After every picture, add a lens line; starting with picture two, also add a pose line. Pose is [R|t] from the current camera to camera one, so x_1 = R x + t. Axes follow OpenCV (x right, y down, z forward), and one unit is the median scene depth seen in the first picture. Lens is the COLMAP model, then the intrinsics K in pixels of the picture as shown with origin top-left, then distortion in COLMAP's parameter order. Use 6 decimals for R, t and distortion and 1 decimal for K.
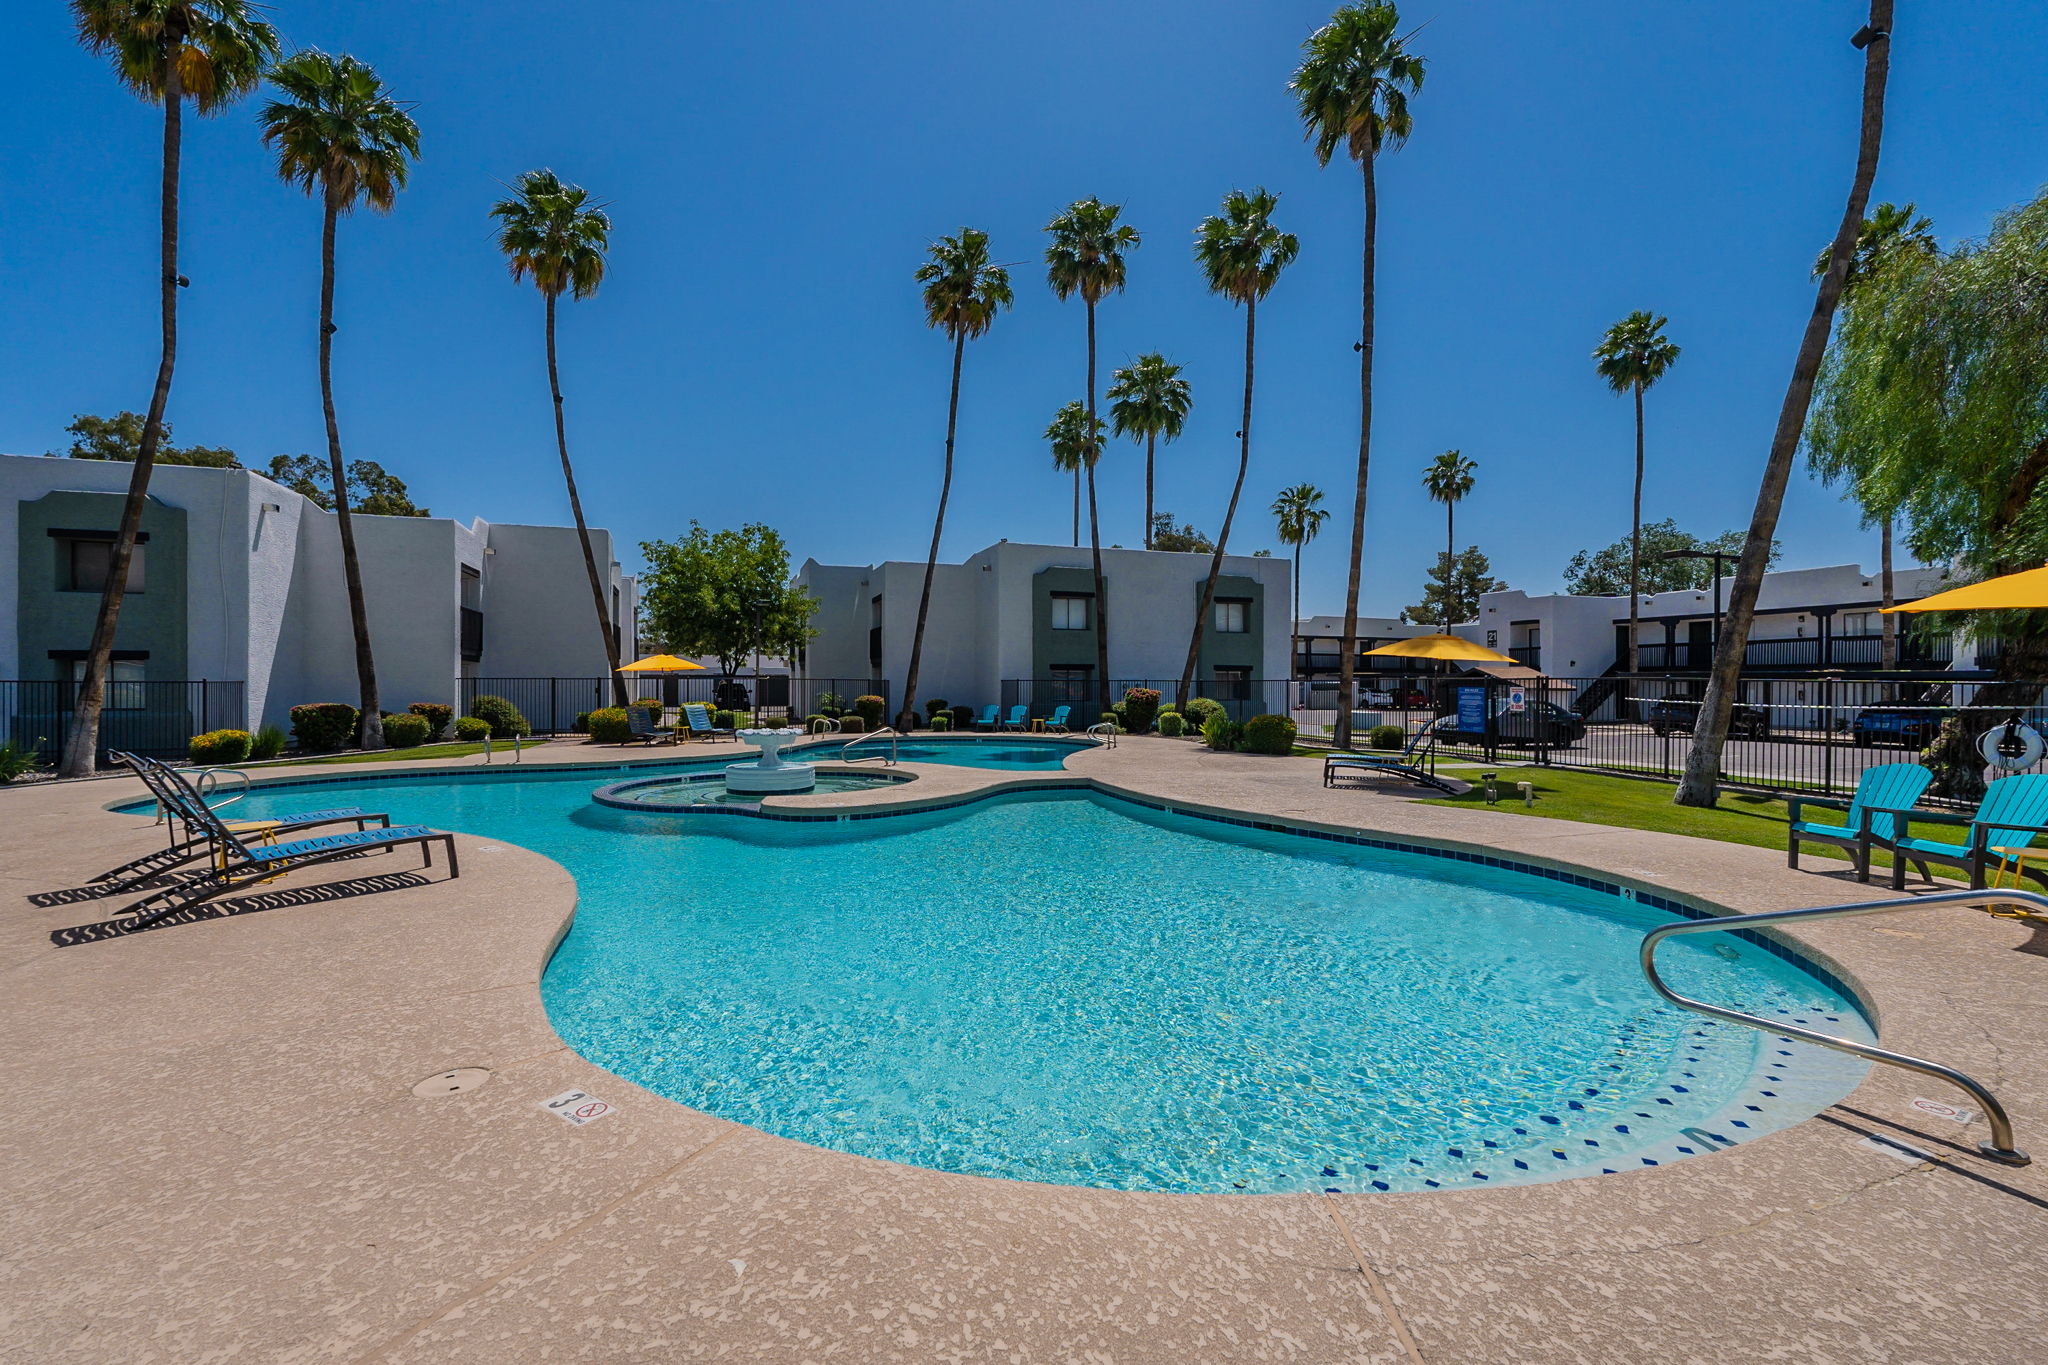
lens RADIAL K [[893.4, 0, 1015.8], [0, 893.4, 678.7], [0, 0, 1]] dist [-0.001720, -0.000349]
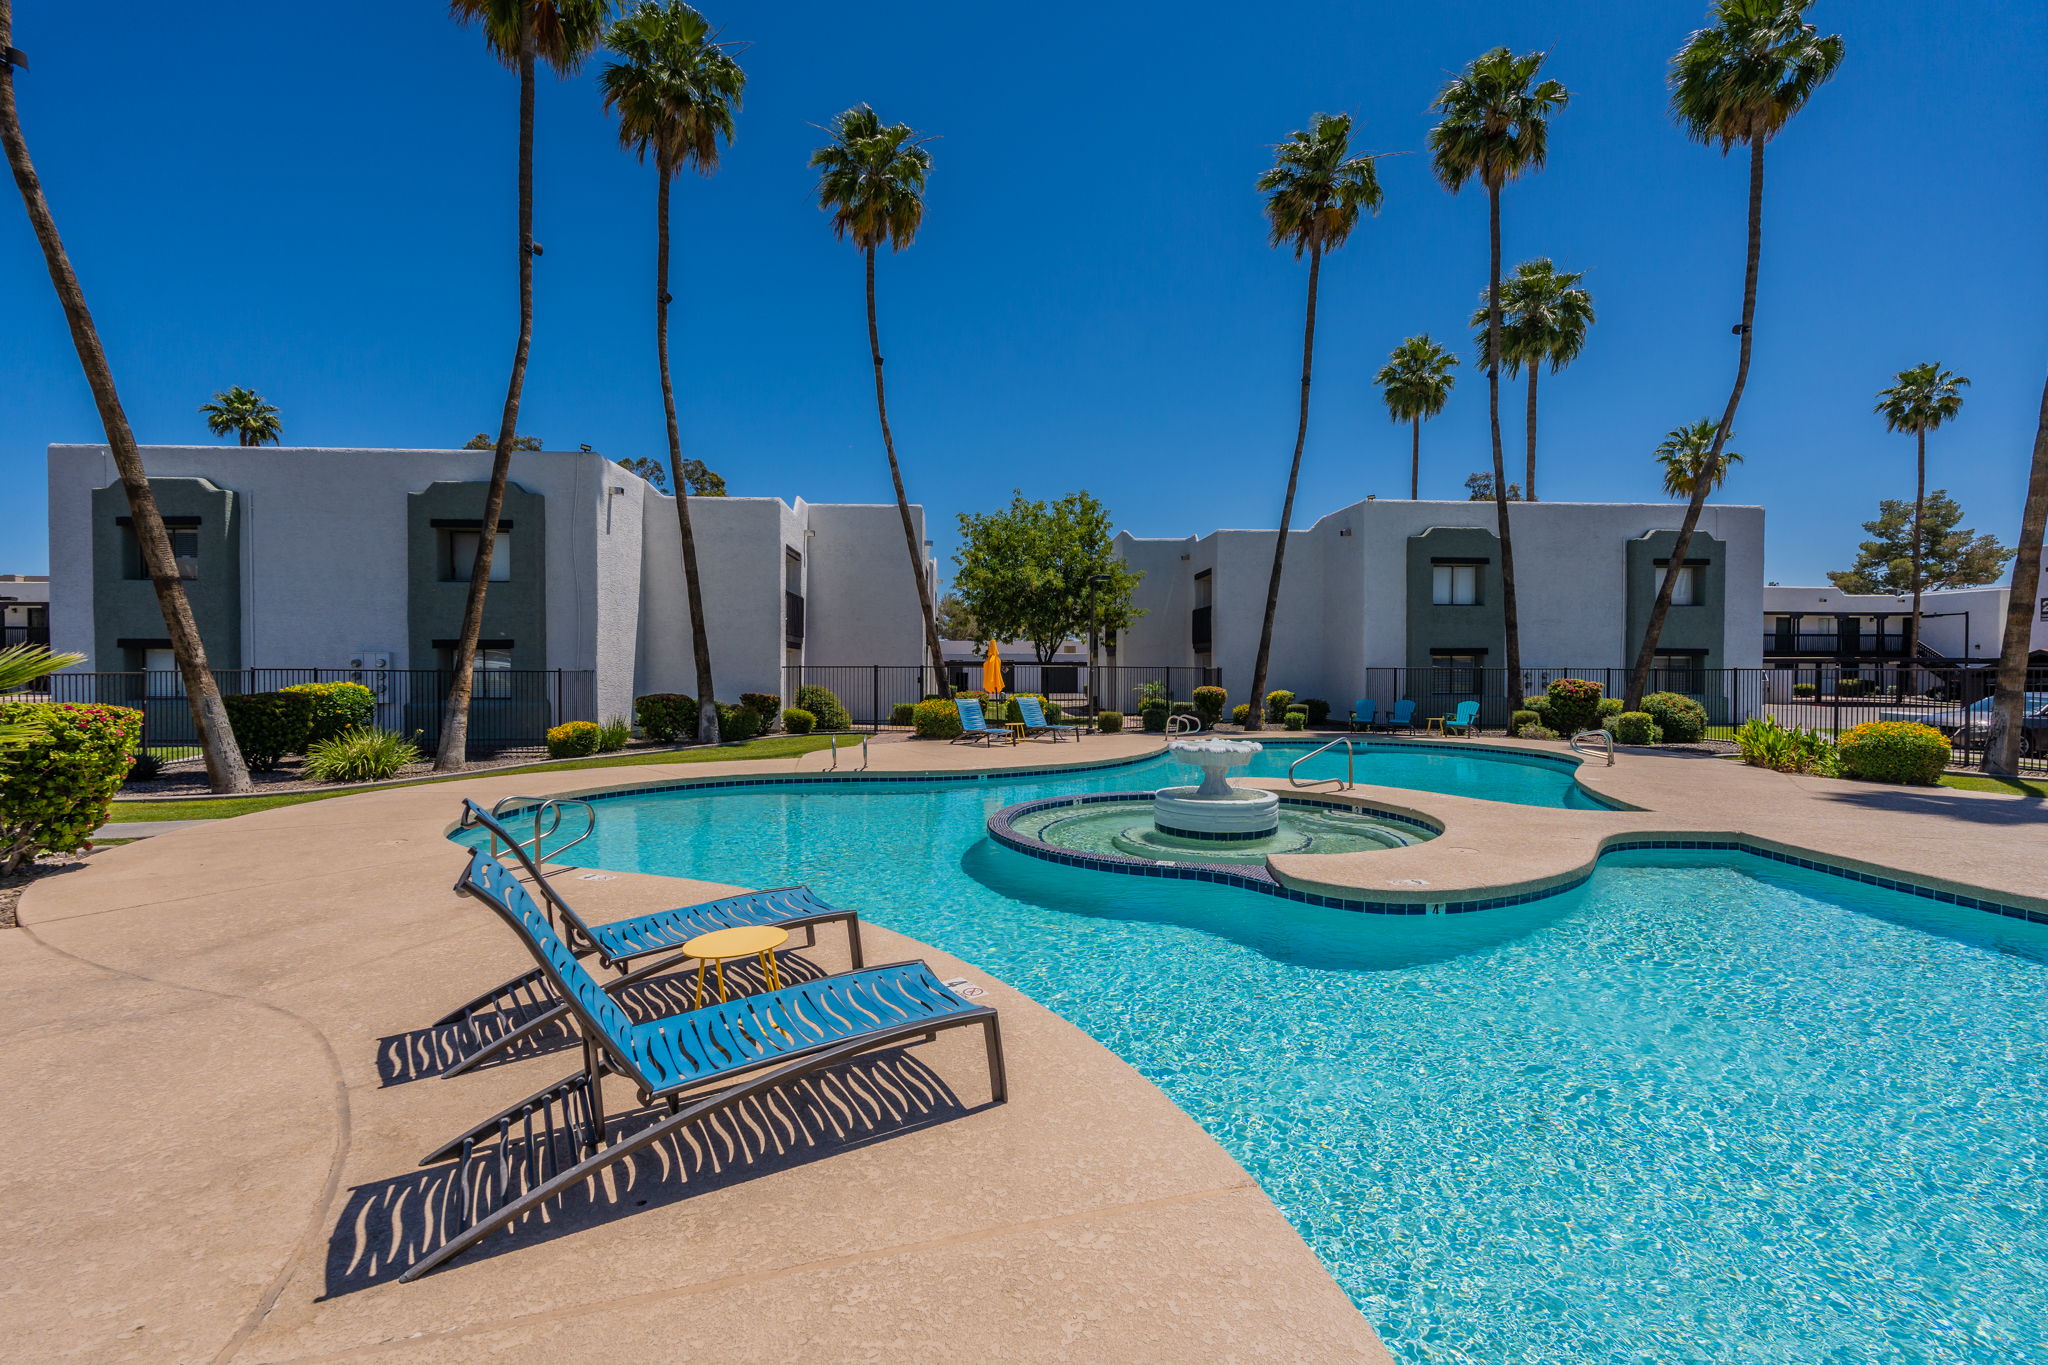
lens RADIAL K [[895.2, 0, 1019.1], [0, 895.2, 686.0], [0, 0, 1]] dist [-0.002693, 0.000340]
pose [[0.962832, 0.005803, -0.270037, -0.108960], [0.000902, 0.999695, 0.024699, -0.002481], [0.270098, -0.024024, 0.962533, 0.129932]]
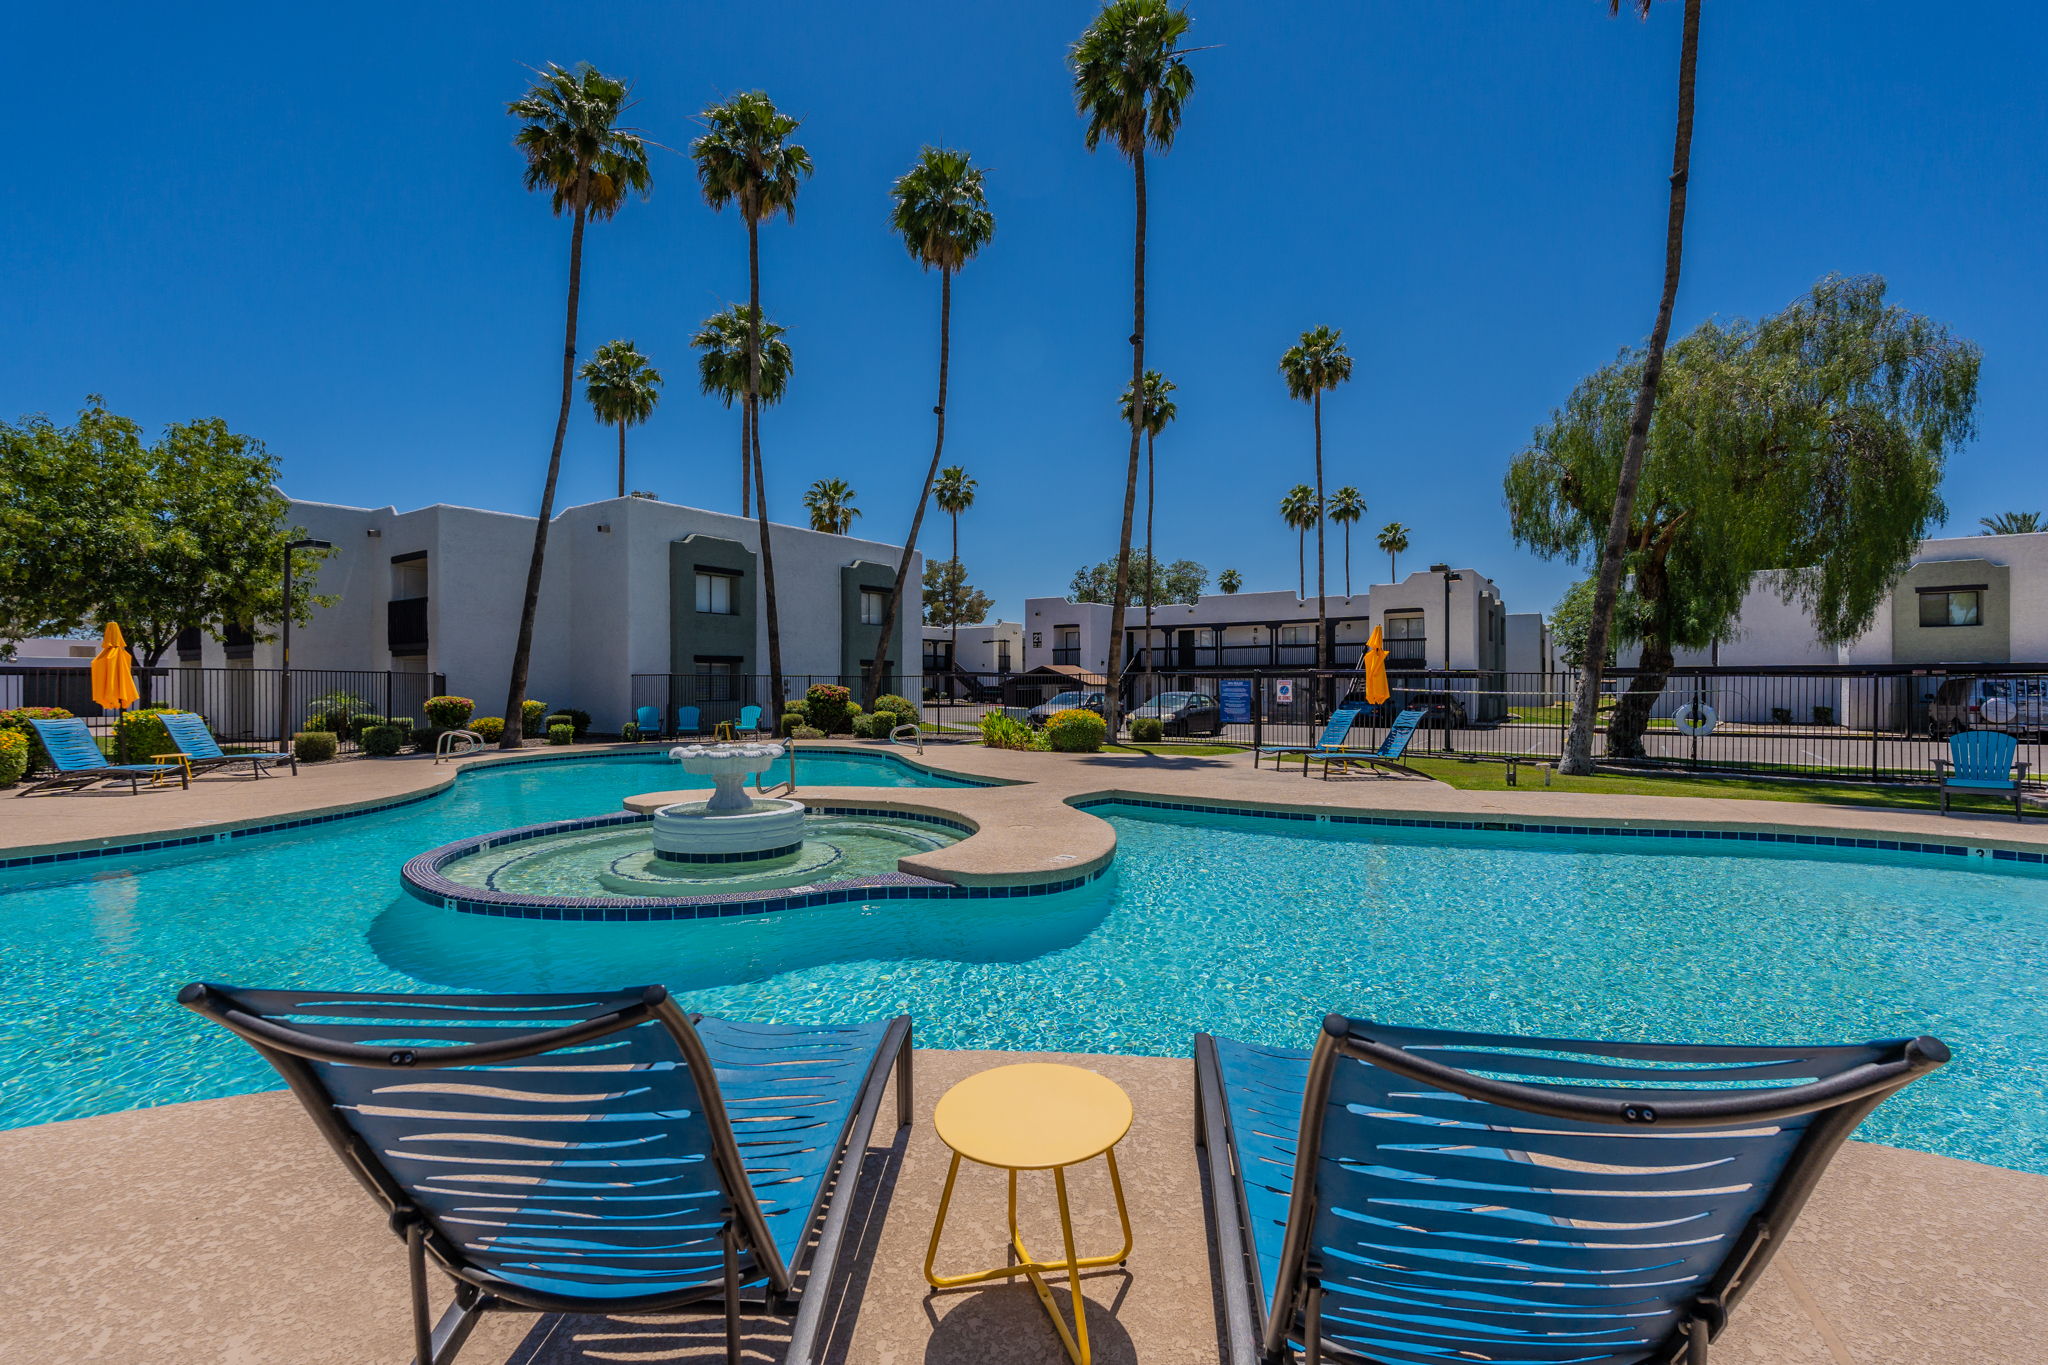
lens RADIAL K [[899.9, 0, 1017.9], [0, 899.9, 677.0], [0, 0, 1]] dist [-0.002749, -0.000499]
pose [[0.805507, 0.002090, 0.592582, -0.223148], [-0.000893, 0.999997, -0.002313, 0.005548], [-0.592585, 0.001334, 0.805506, 0.188220]]
